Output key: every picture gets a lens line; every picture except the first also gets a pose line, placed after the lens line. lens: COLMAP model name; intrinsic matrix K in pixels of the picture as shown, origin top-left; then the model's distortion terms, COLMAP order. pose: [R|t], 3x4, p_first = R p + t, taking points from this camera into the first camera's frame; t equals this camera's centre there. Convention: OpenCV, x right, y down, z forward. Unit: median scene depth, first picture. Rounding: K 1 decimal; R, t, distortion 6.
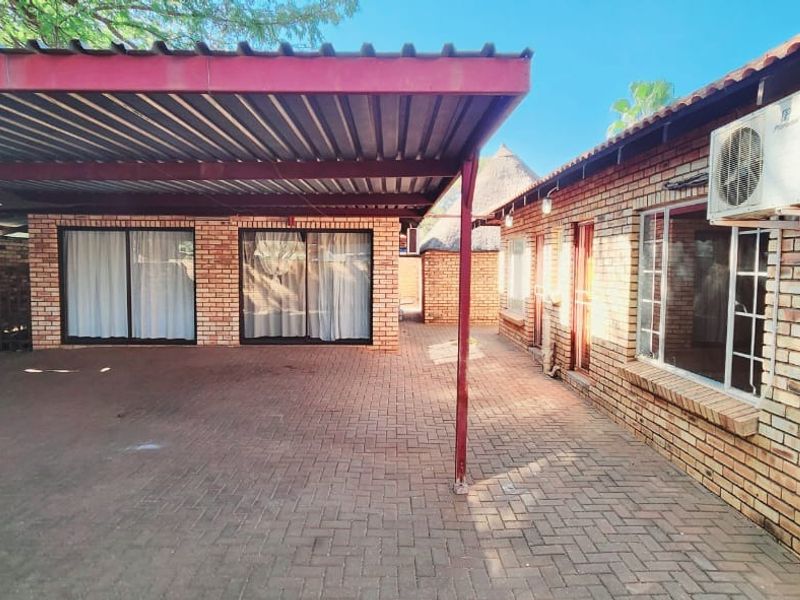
lens RADIAL K [[541.6, 0, 402.8], [0, 541.6, 292.0], [0, 0, 1]] dist [0.005047, 0.001009]
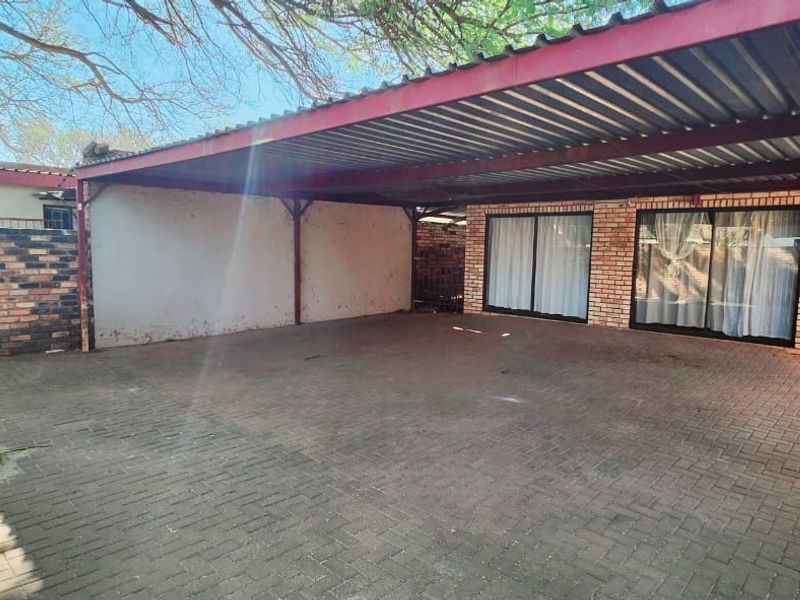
lens RADIAL K [[541.6, 0, 405.7], [0, 541.6, 304.5], [0, 0, 1]] dist [0.005047, 0.001009]
pose [[0.708153, 0.083240, -0.701135, 0.103600], [-0.052162, 0.996480, 0.065620, 0.009992], [0.704129, -0.009896, 0.710003, 0.008485]]
